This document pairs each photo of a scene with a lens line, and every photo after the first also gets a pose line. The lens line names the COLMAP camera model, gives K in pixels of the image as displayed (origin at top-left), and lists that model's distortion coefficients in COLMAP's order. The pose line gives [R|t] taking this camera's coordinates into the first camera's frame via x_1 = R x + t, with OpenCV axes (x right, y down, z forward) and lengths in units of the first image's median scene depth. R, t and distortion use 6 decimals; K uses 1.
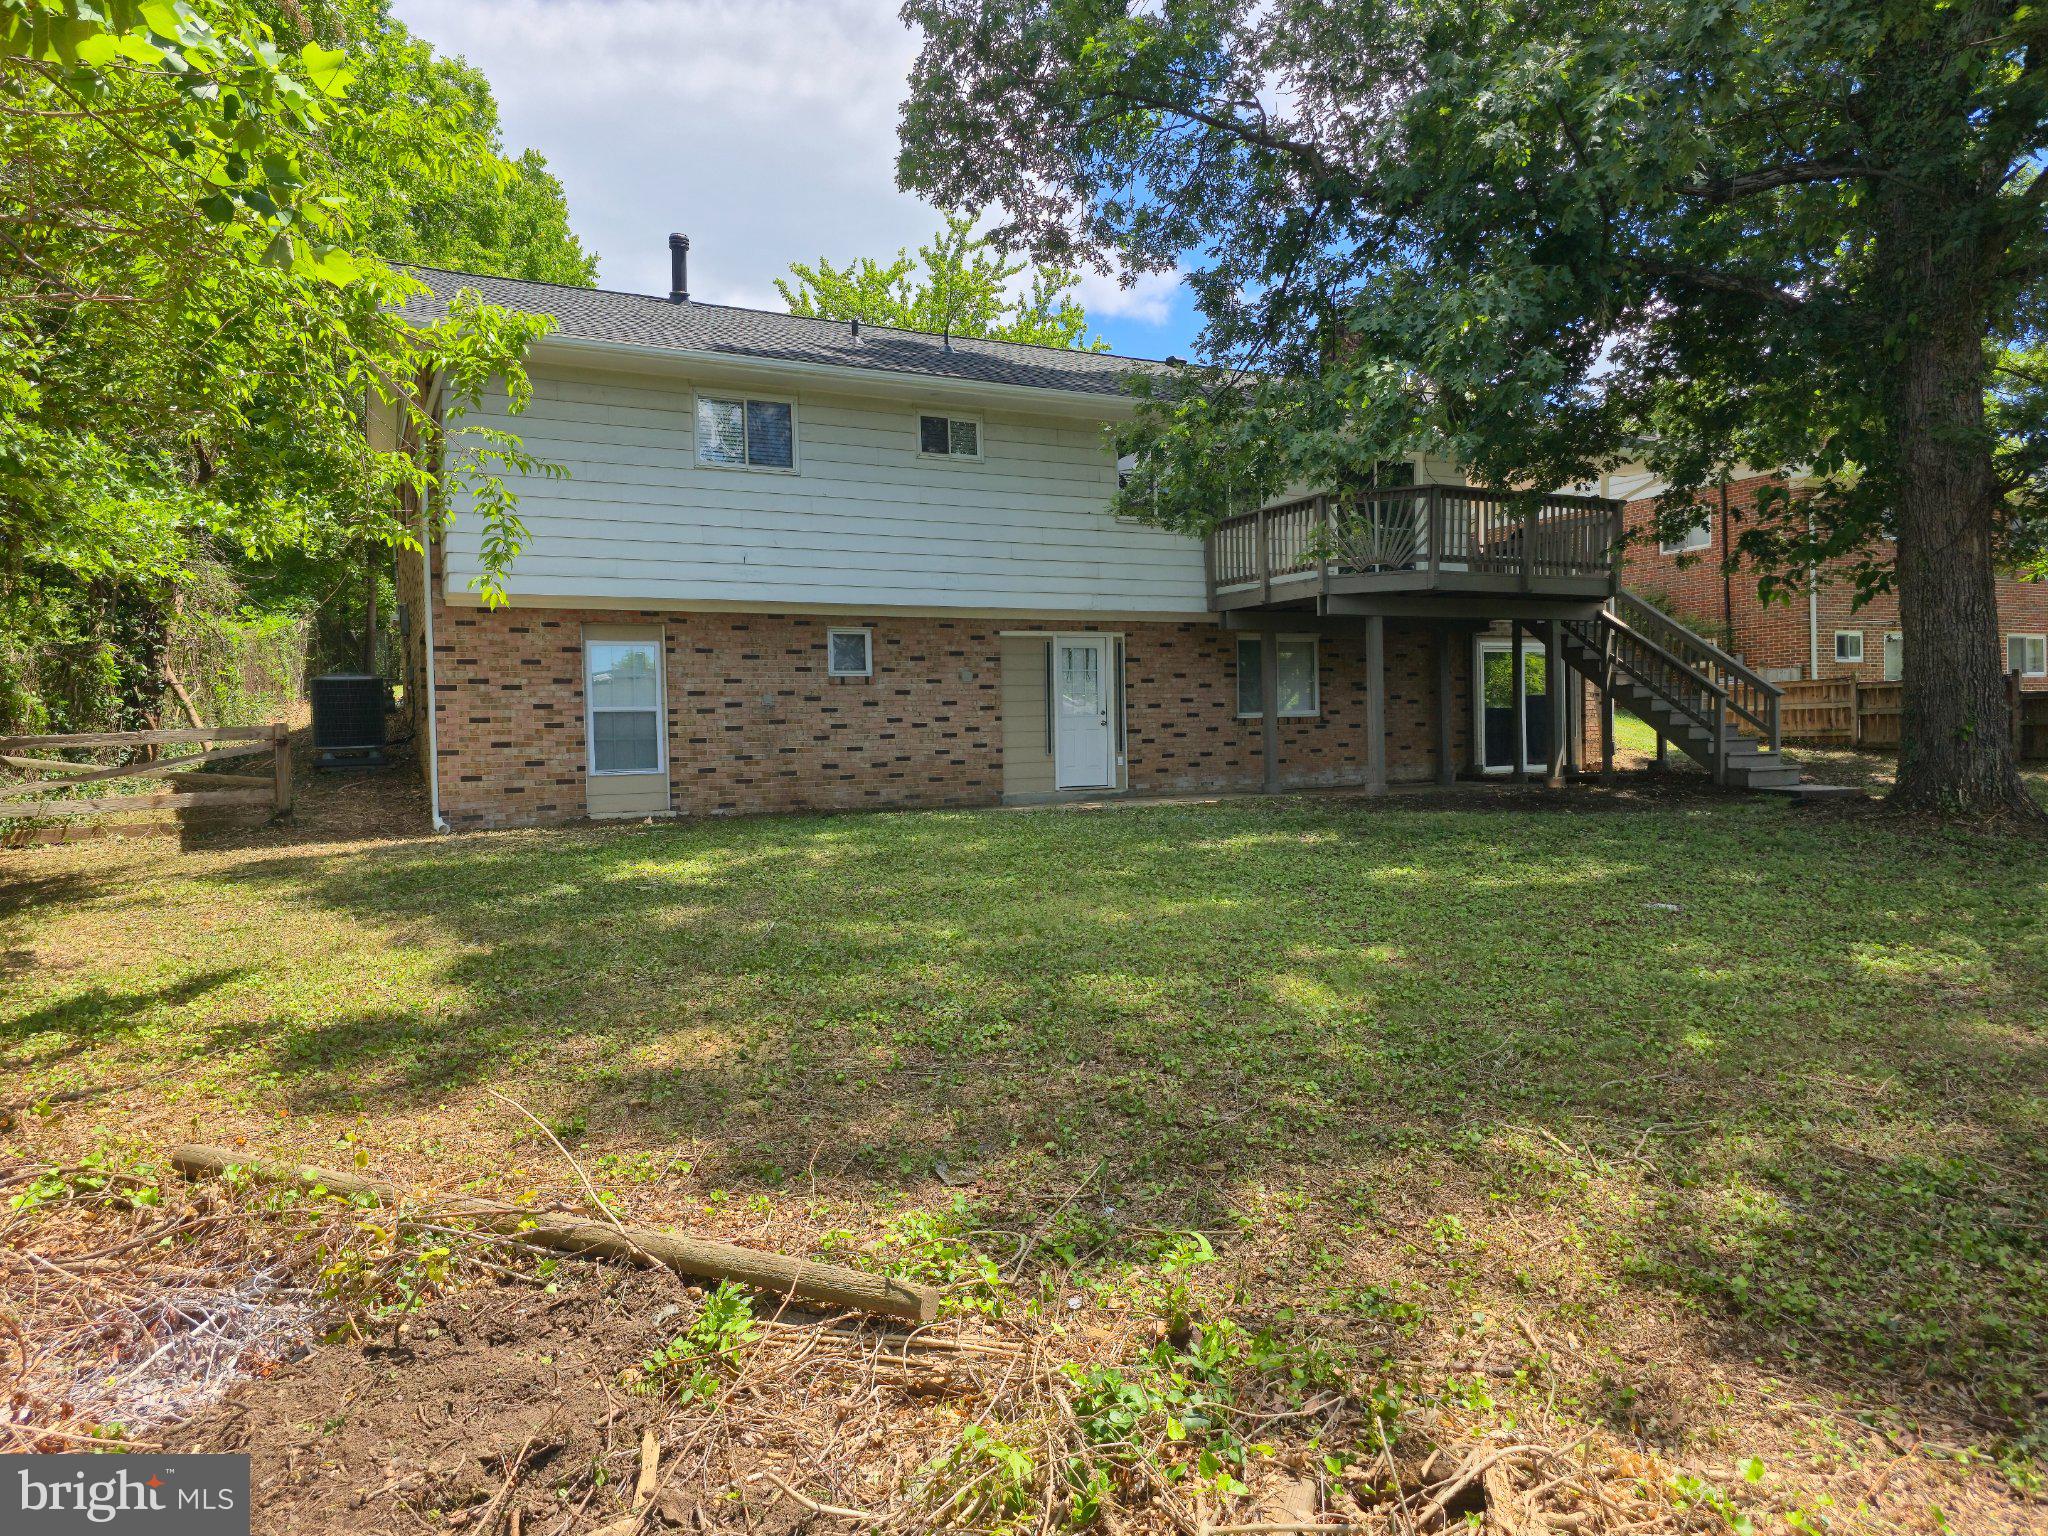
lens RADIAL K [[1339.8, 0, 1041.7], [0, 1339.8, 742.4], [0, 0, 1]] dist [0.095679, -0.124517]
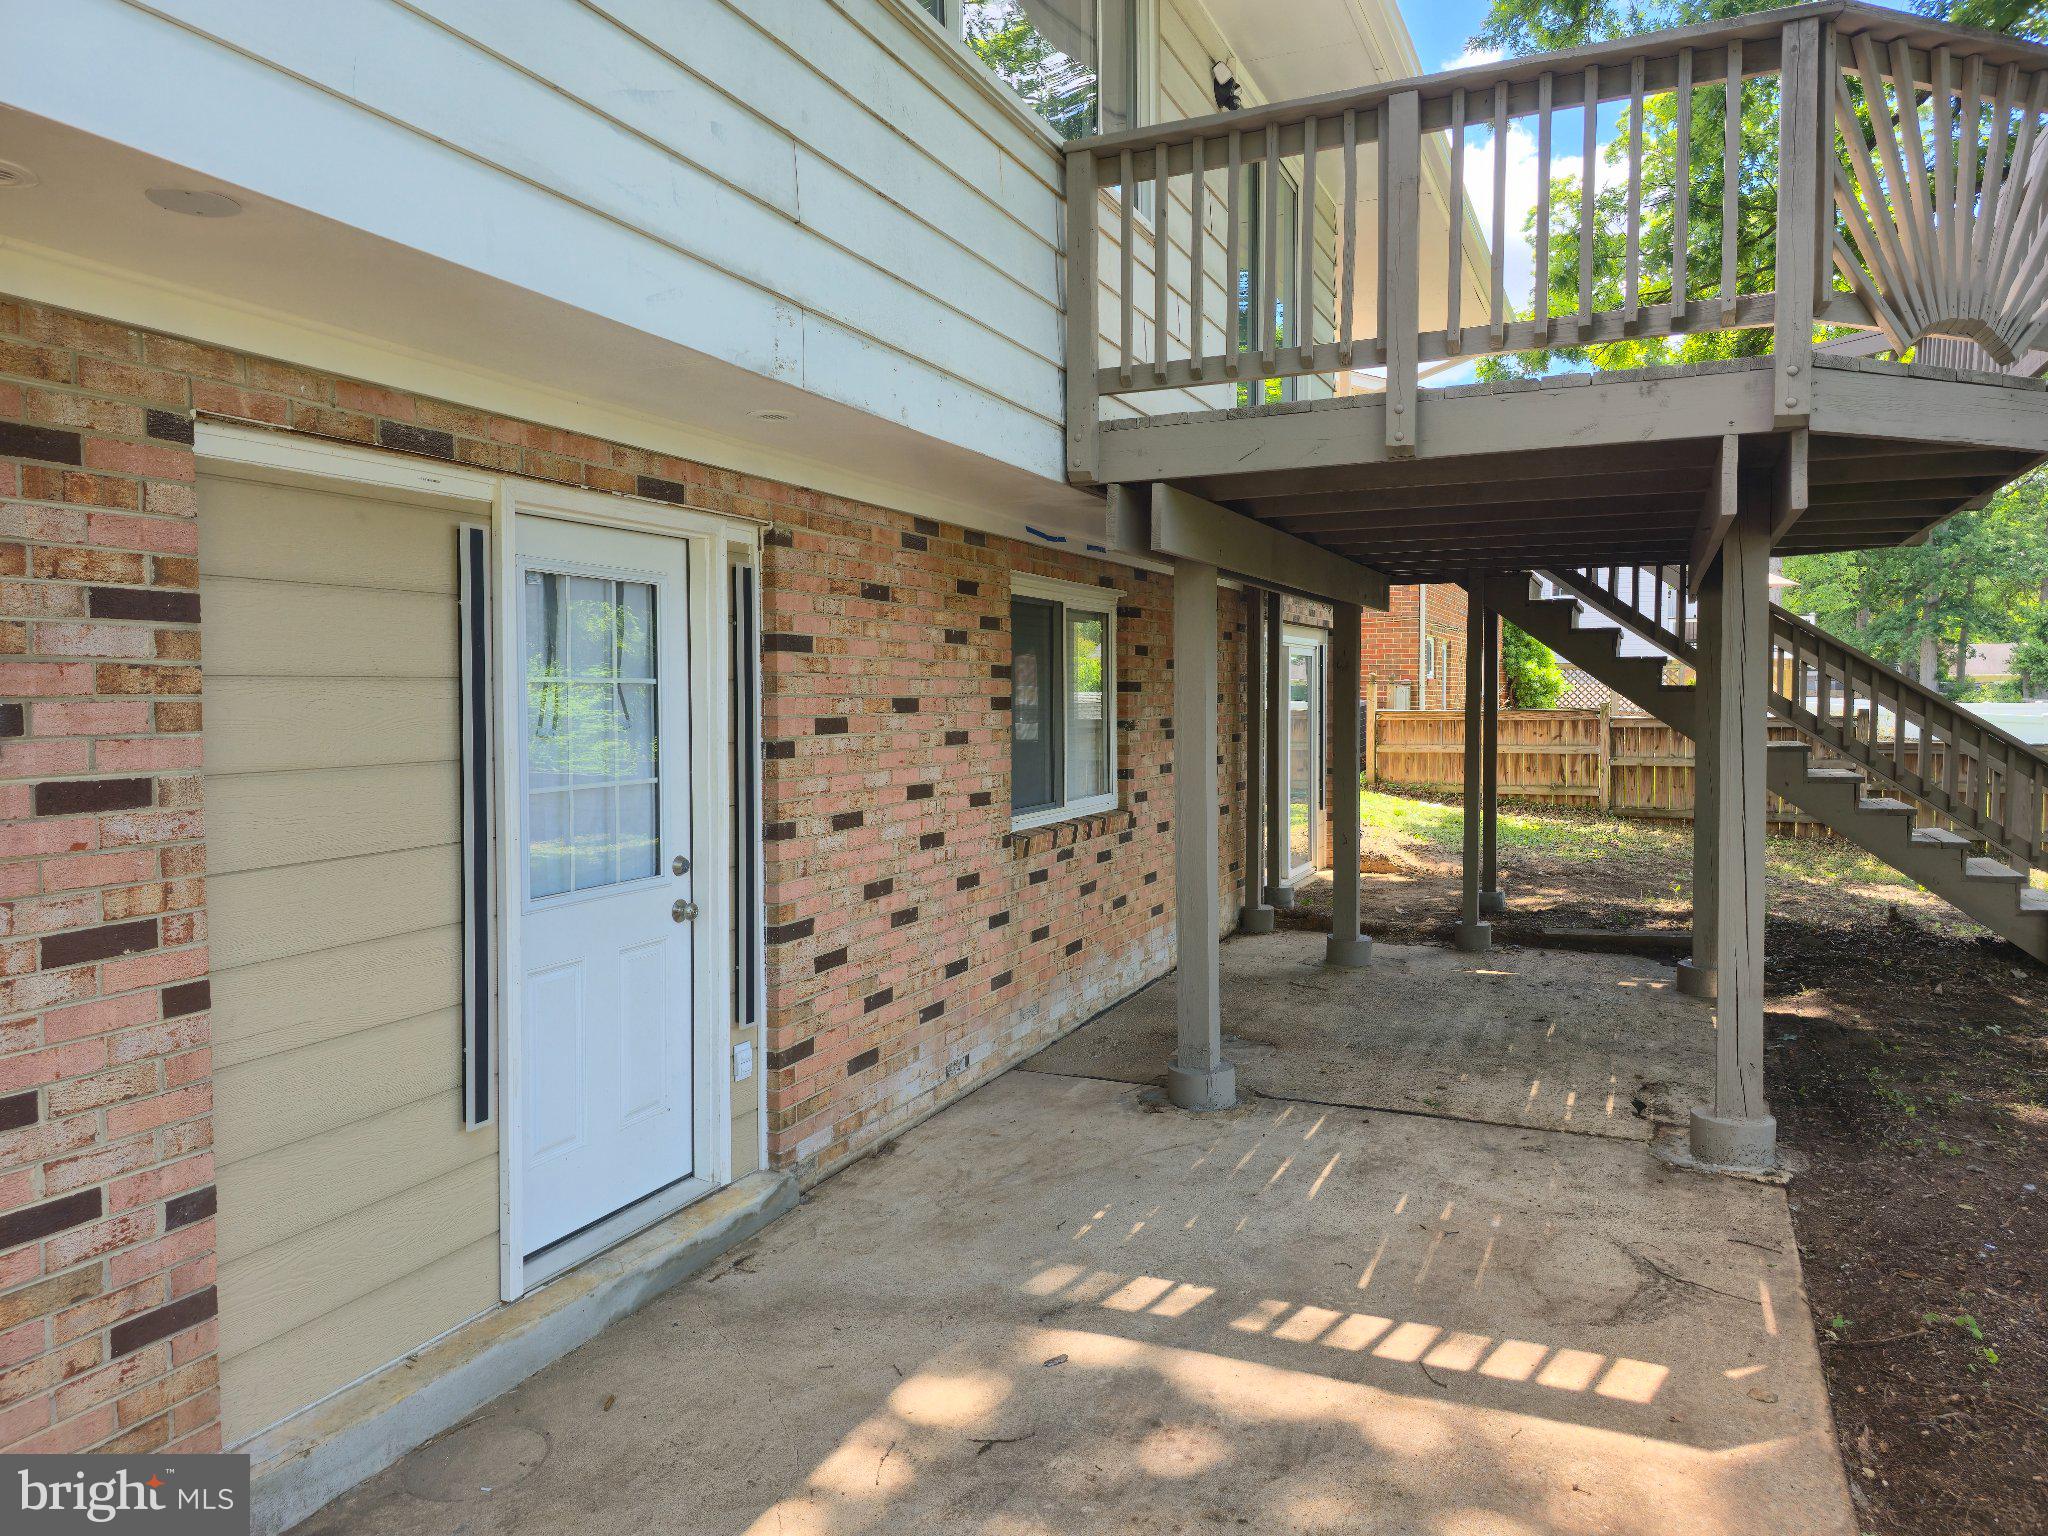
lens RADIAL K [[1339.8, 0, 1041.7], [0, 1339.8, 742.4], [0, 0, 1]] dist [0.095679, -0.124517]
pose [[0.784116, -0.004922, 0.620595, -0.055030], [-0.006838, 0.999839, 0.016569, -0.053304], [-0.620577, -0.017235, 0.783956, 0.869269]]
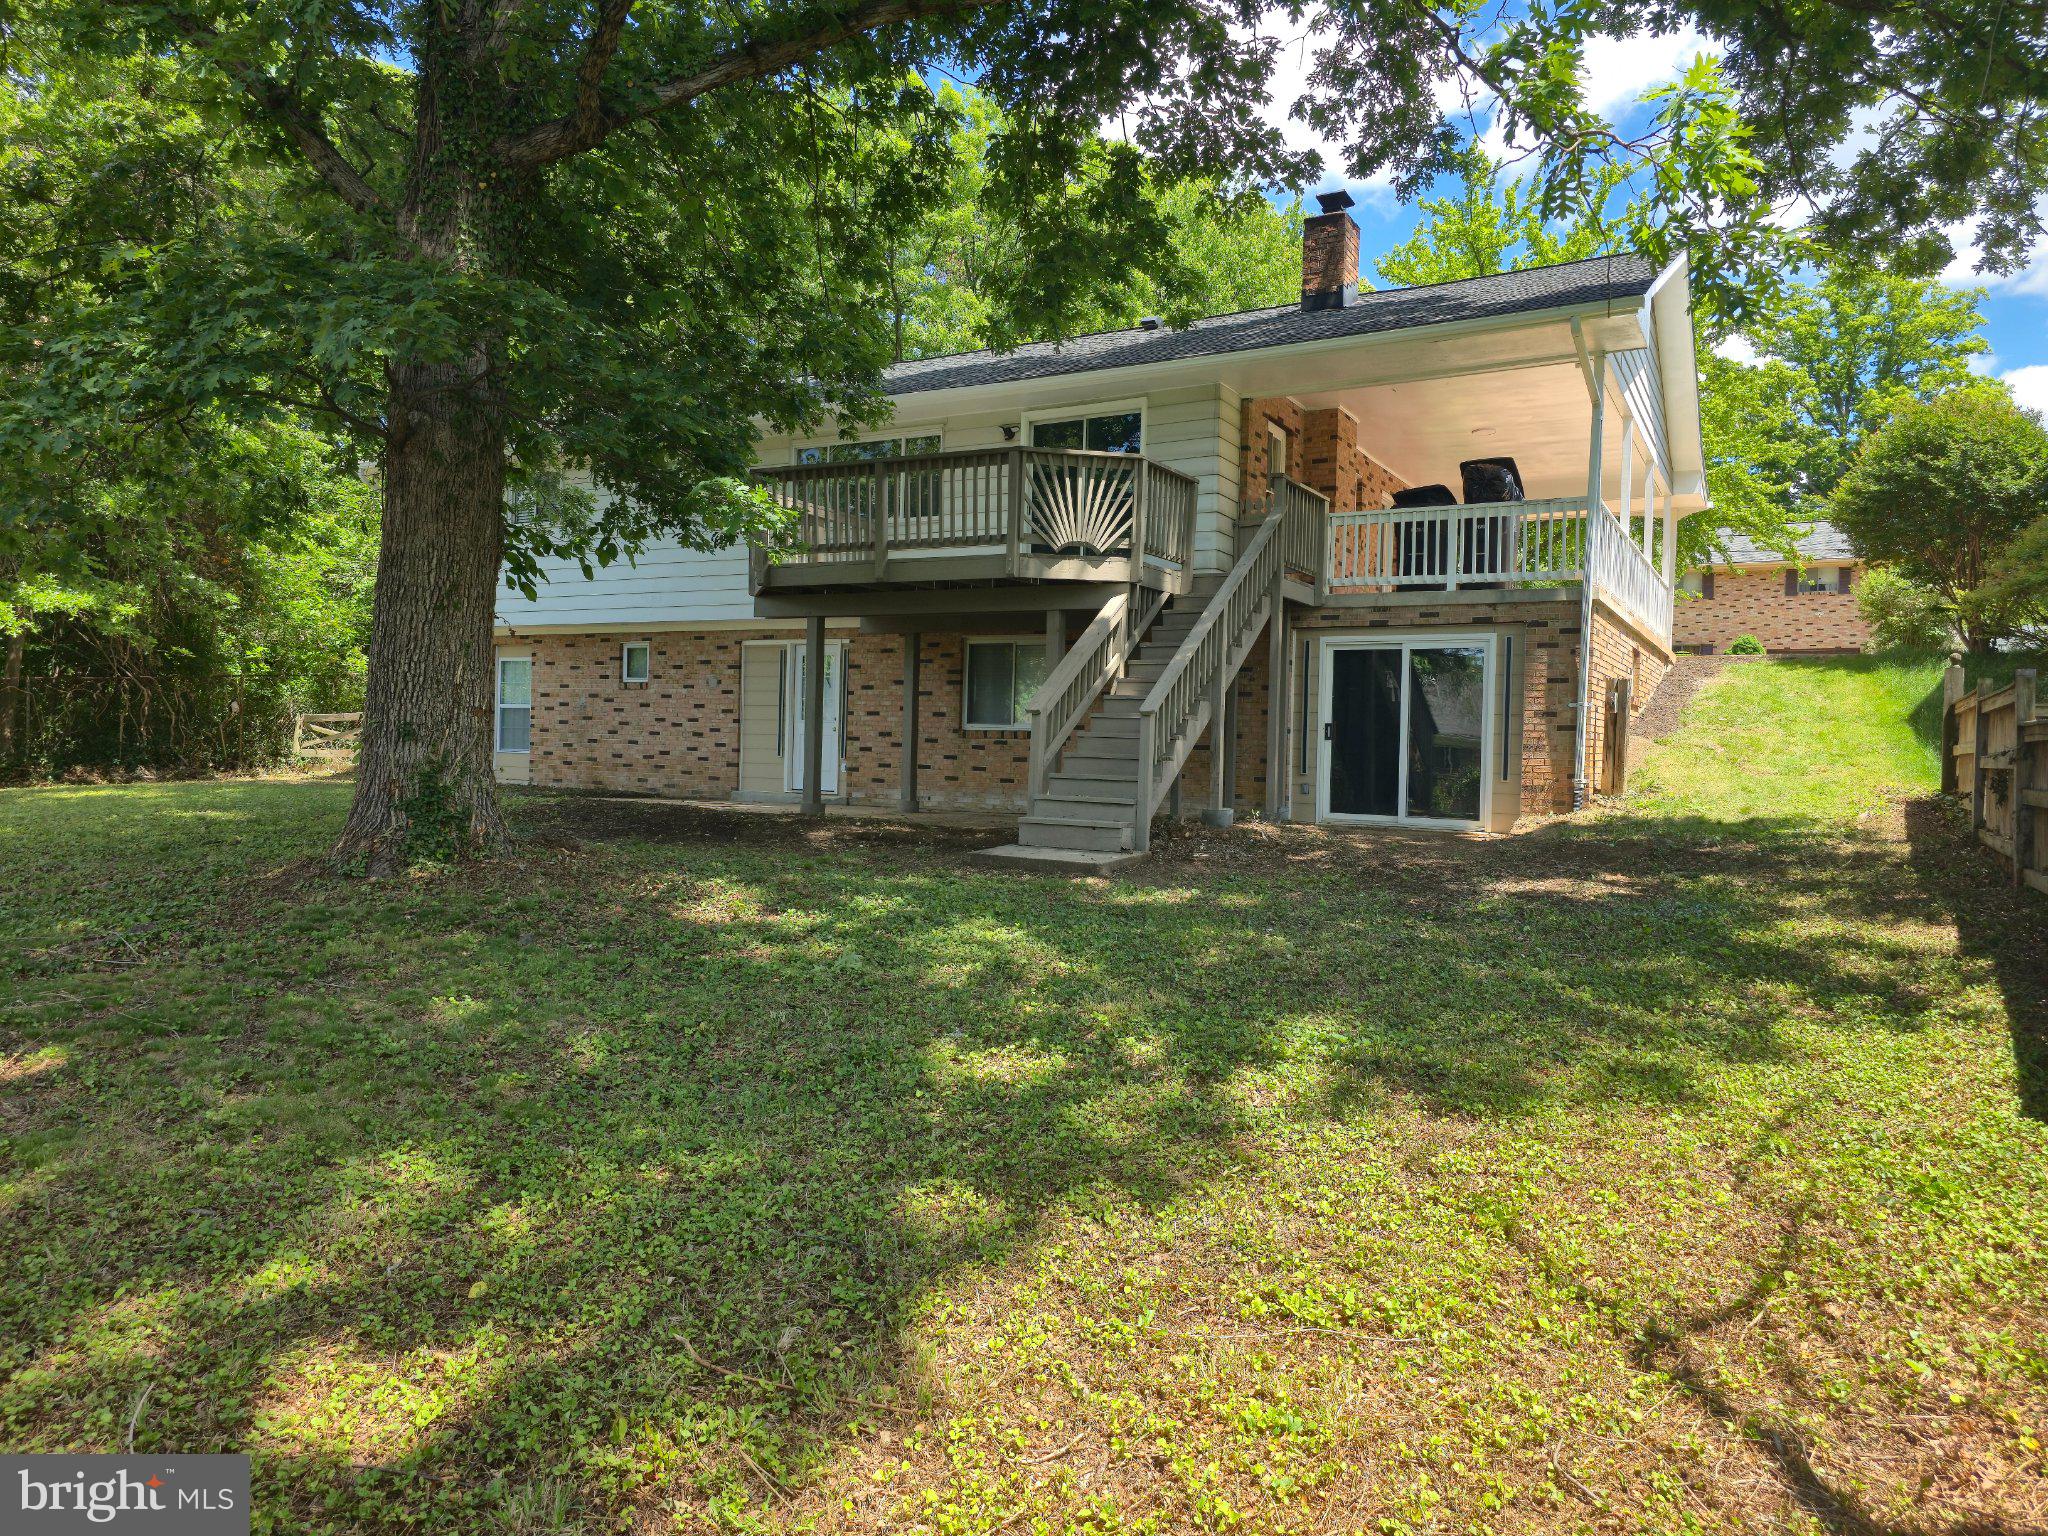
lens RADIAL K [[1339.8, 0, 1041.7], [0, 1339.8, 742.4], [0, 0, 1]] dist [0.095679, -0.124517]
pose [[0.554805, 0.038338, -0.831097, 1.082323], [-0.041696, 0.998964, 0.018247, -0.032819], [0.830935, 0.024530, 0.555828, 0.633481]]
